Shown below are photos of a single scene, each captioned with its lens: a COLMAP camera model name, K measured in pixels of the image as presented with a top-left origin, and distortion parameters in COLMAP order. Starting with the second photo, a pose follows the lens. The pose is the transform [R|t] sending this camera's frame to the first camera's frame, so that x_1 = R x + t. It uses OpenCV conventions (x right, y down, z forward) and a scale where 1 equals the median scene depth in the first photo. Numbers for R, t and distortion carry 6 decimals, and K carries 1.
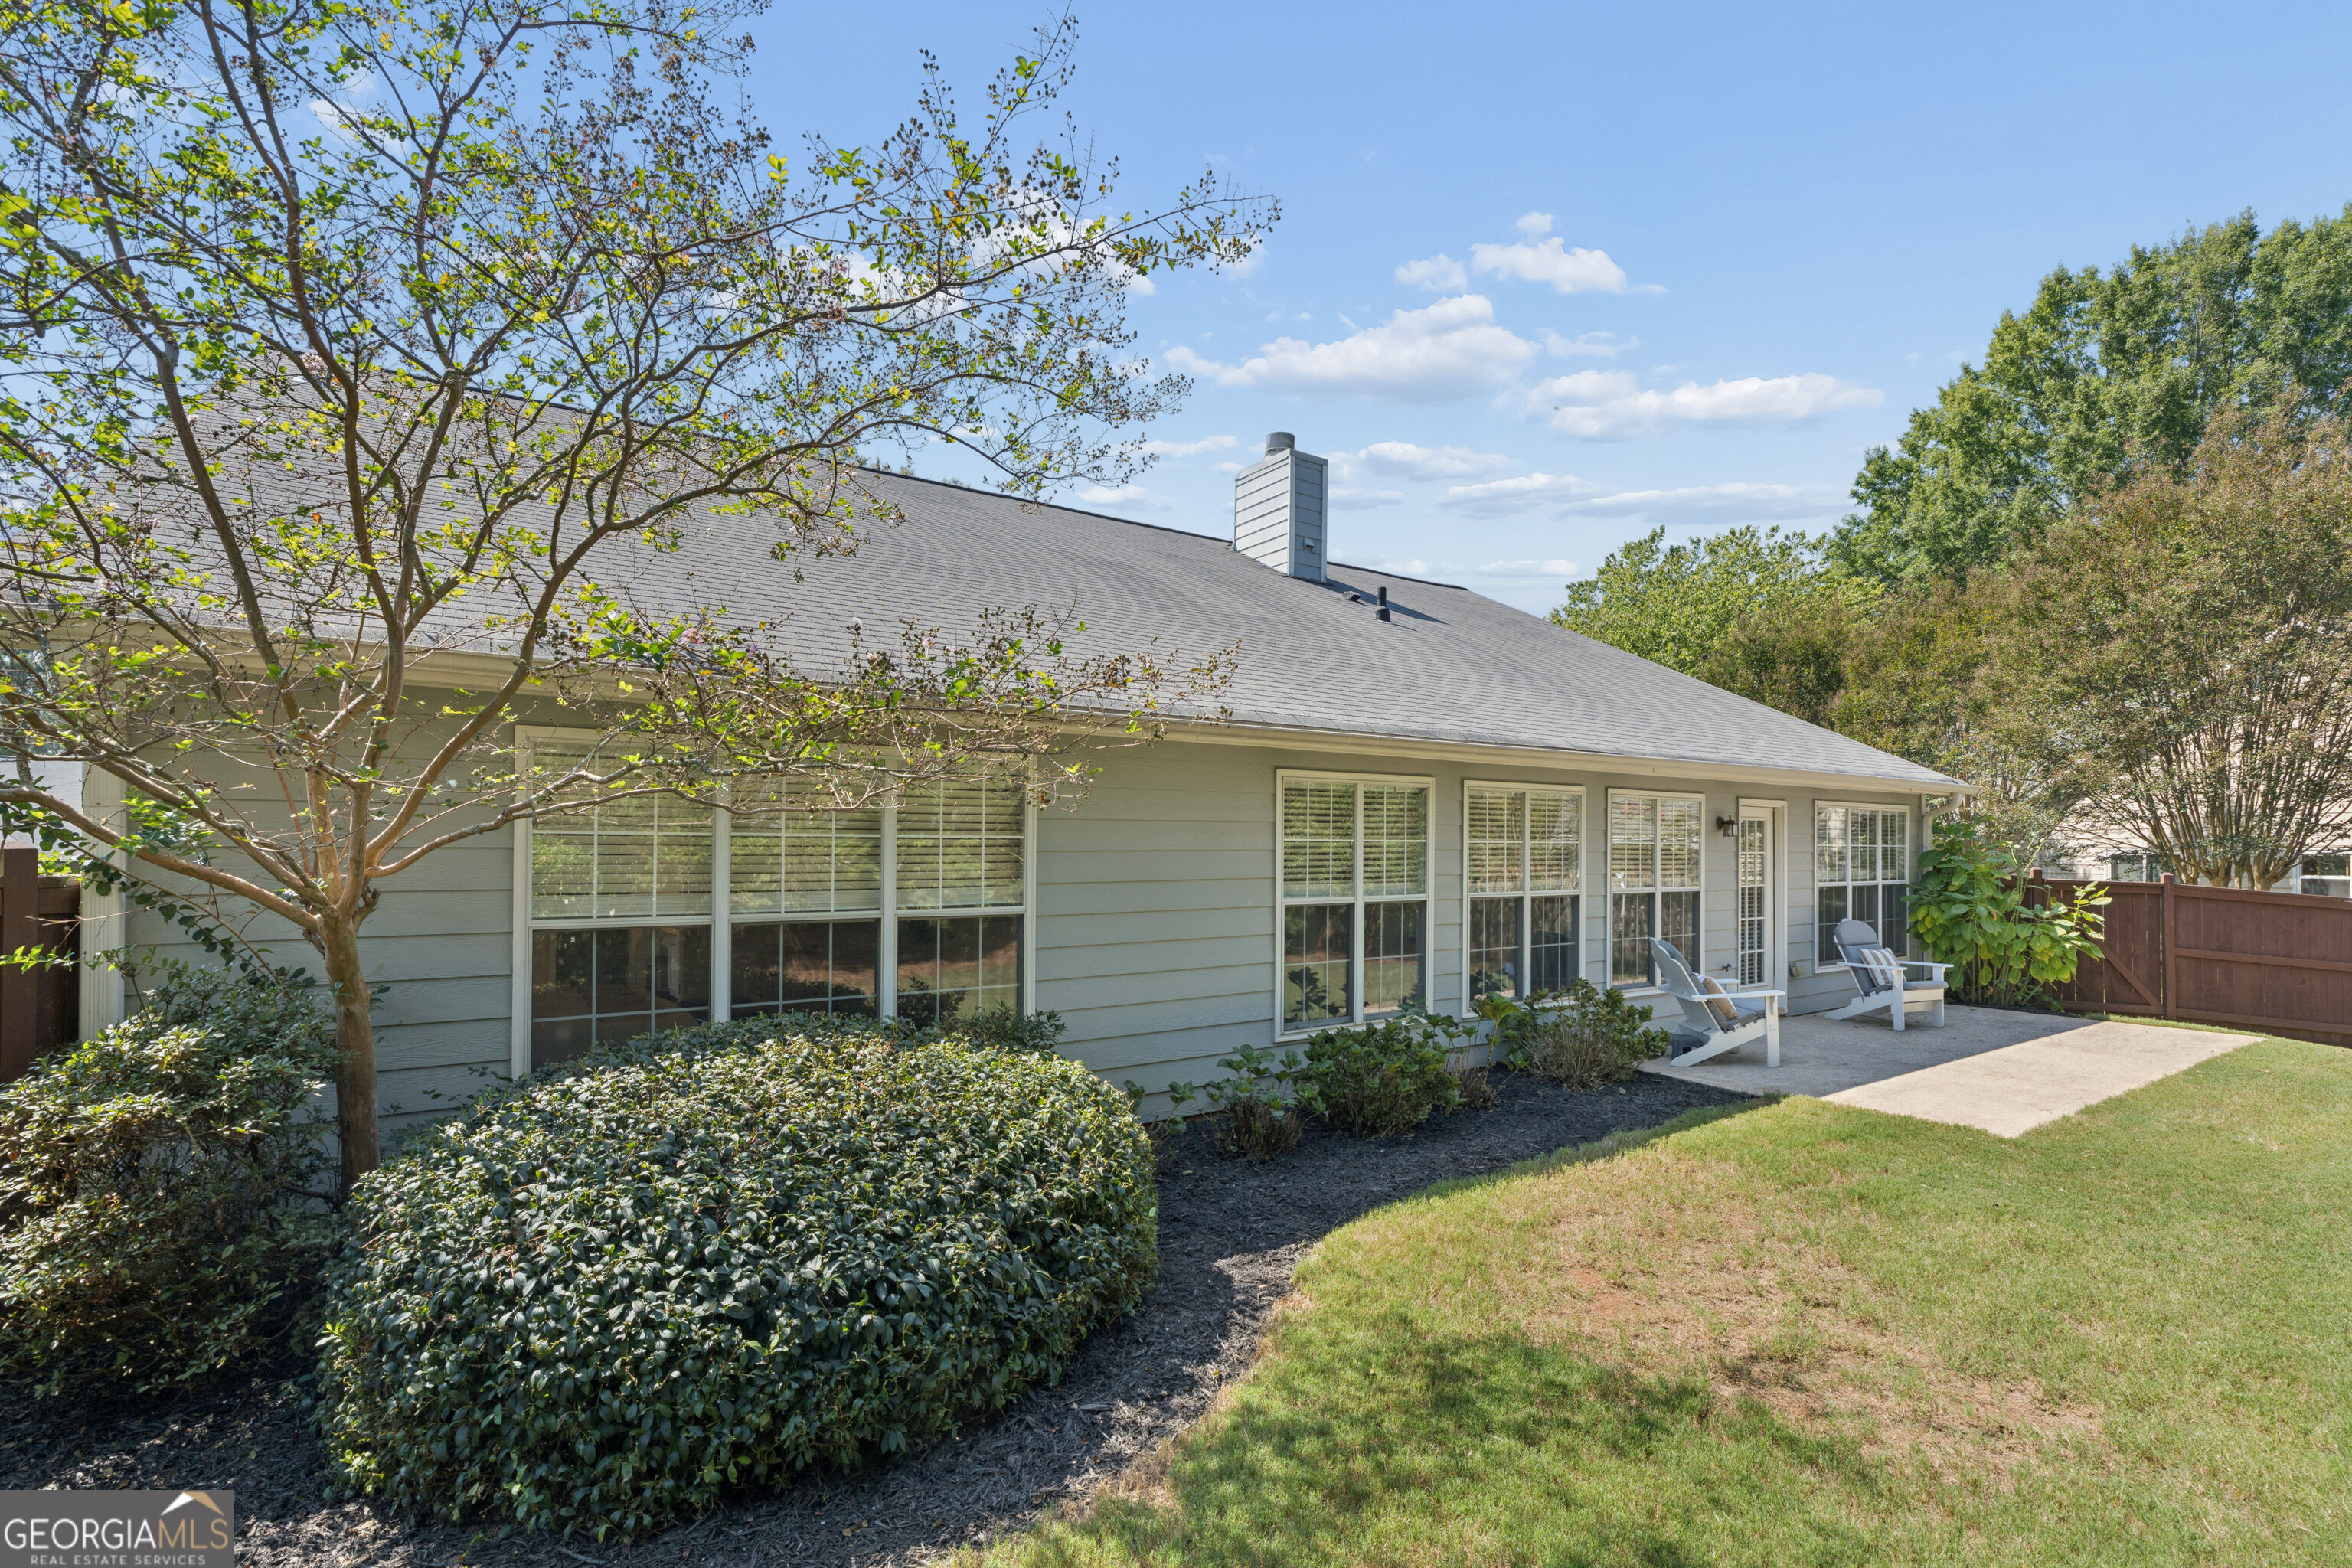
lens RADIAL K [[1116.9, 0, 1176.9], [0, 1116.9, 824.2], [0, 0, 1]] dist [0.000521, 0.000079]
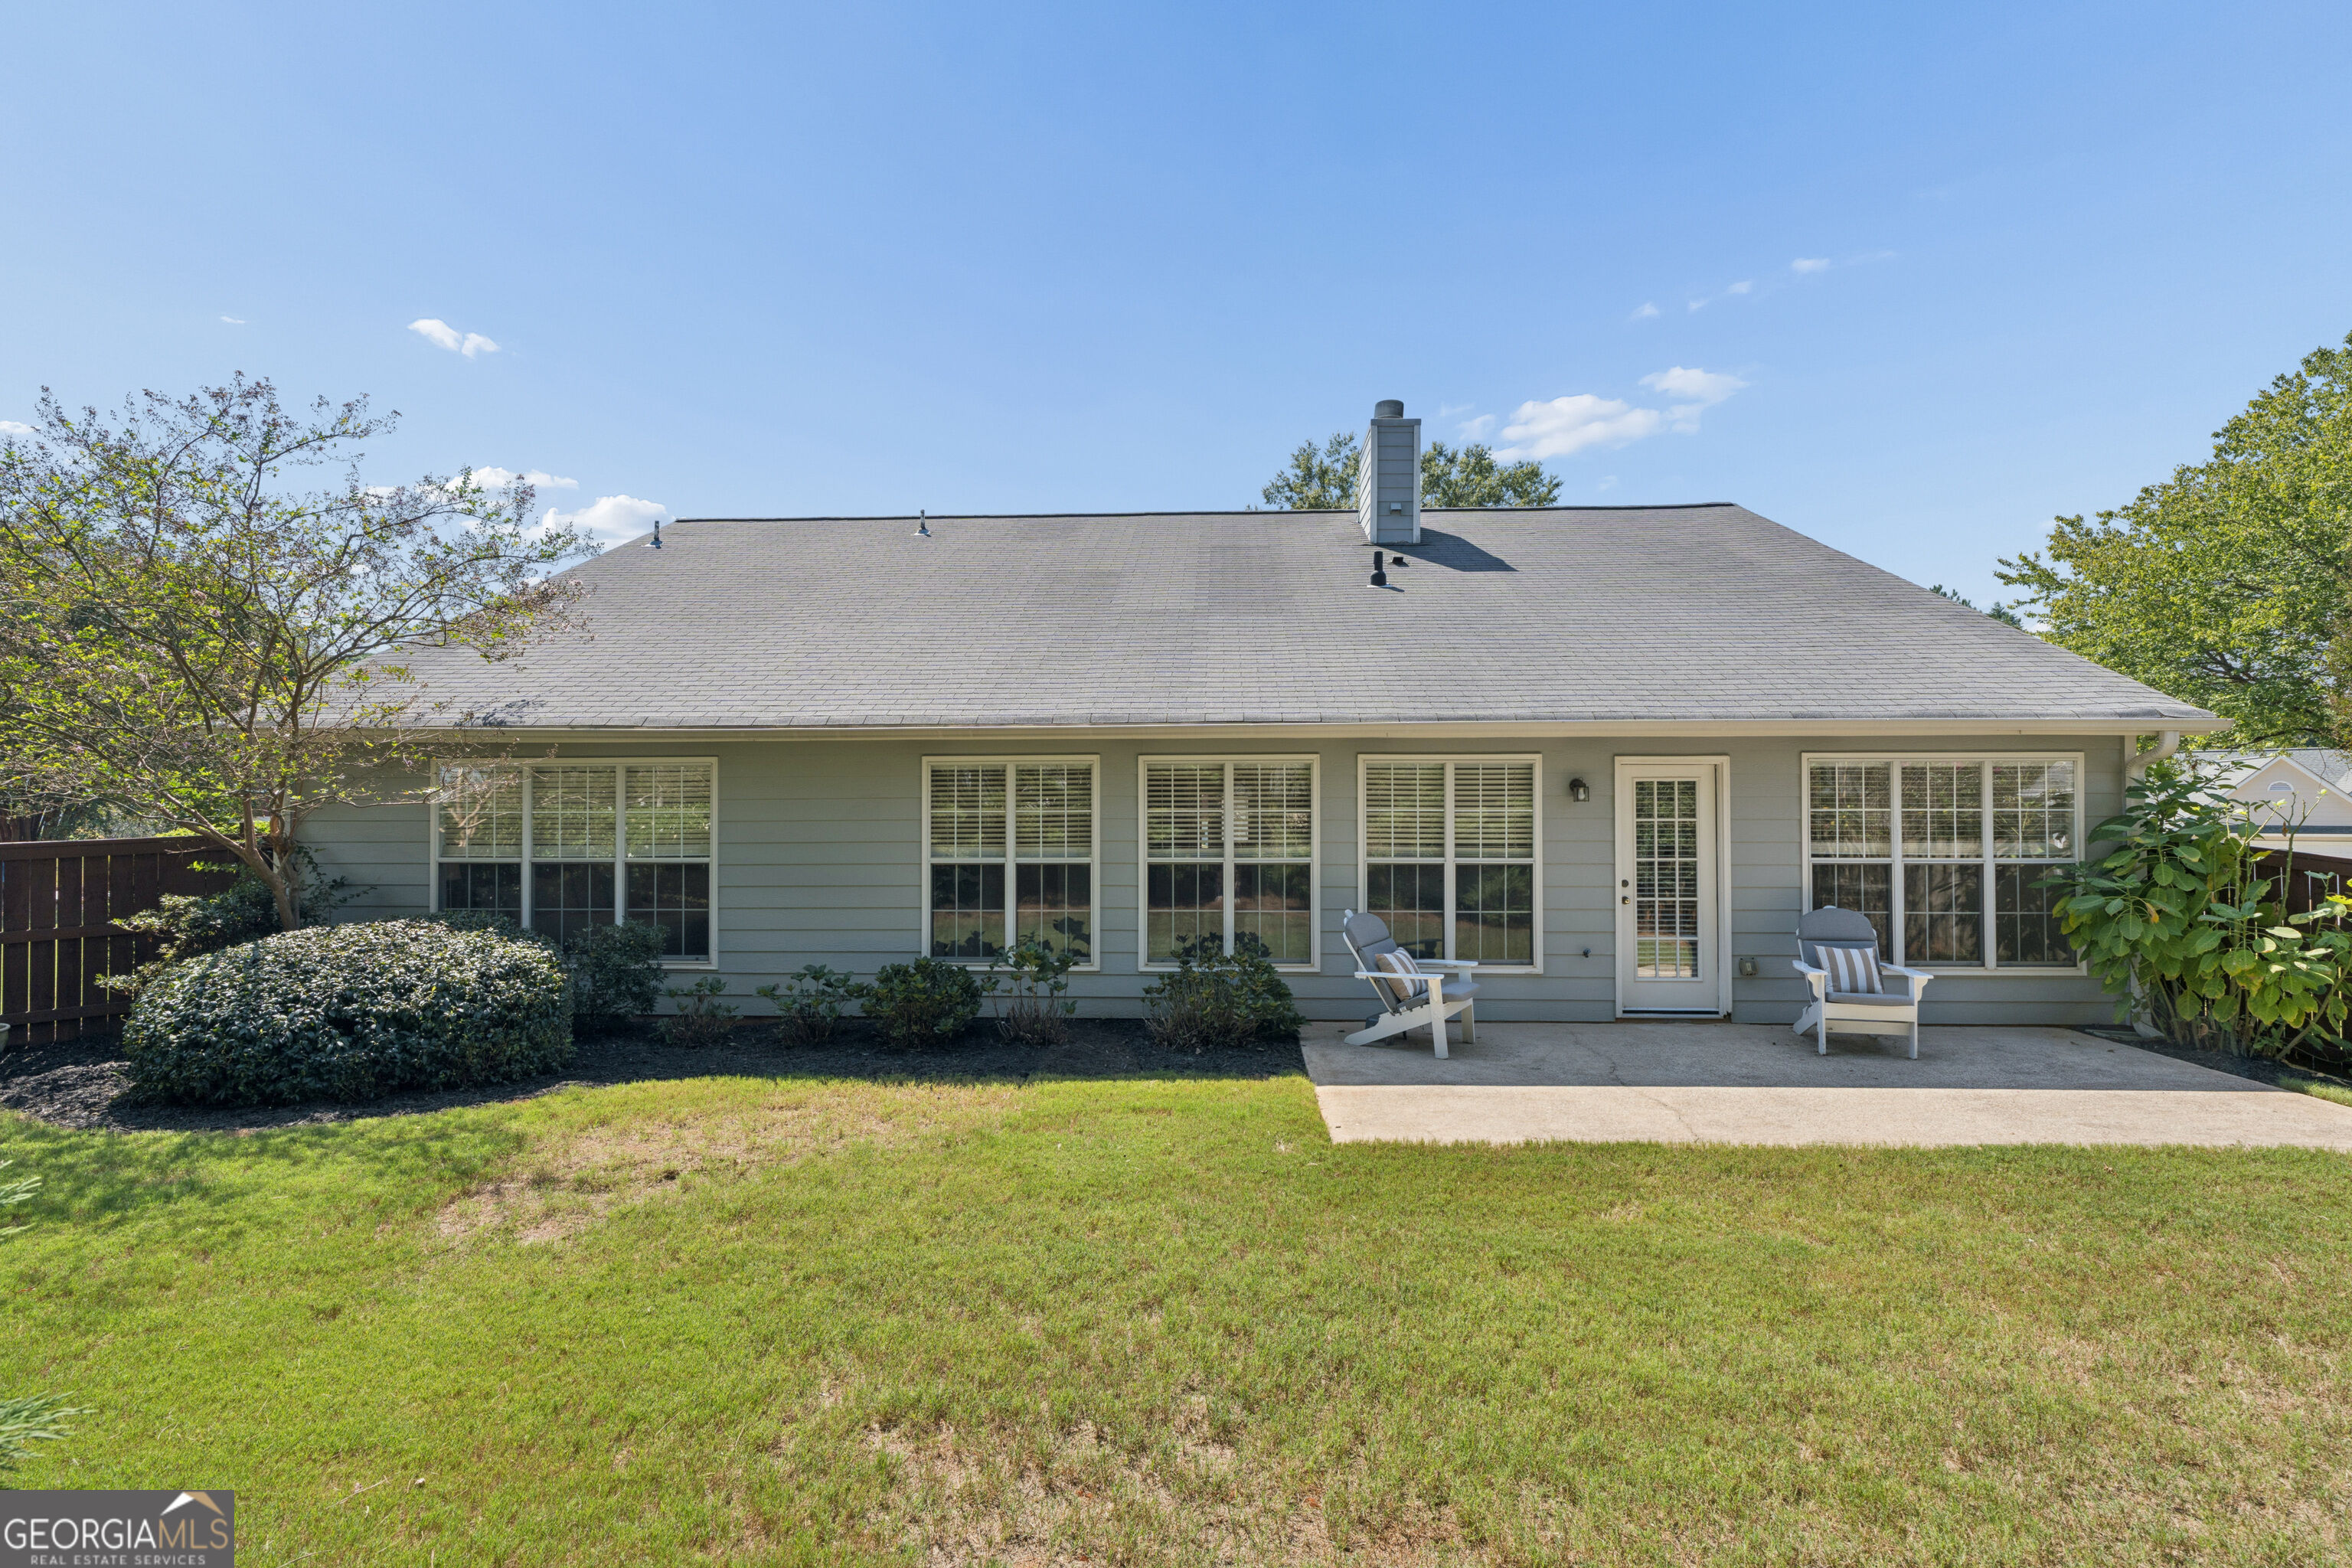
lens RADIAL K [[1068.1, 0, 1173.2], [0, 1068.1, 759.5], [0, 0, 1]] dist [-0.001879, 0.000016]
pose [[0.783312, -0.024458, -0.621147, 0.977660], [0.018857, 0.999701, -0.015582, -0.019580], [0.621343, 0.000493, 0.783539, 0.186077]]
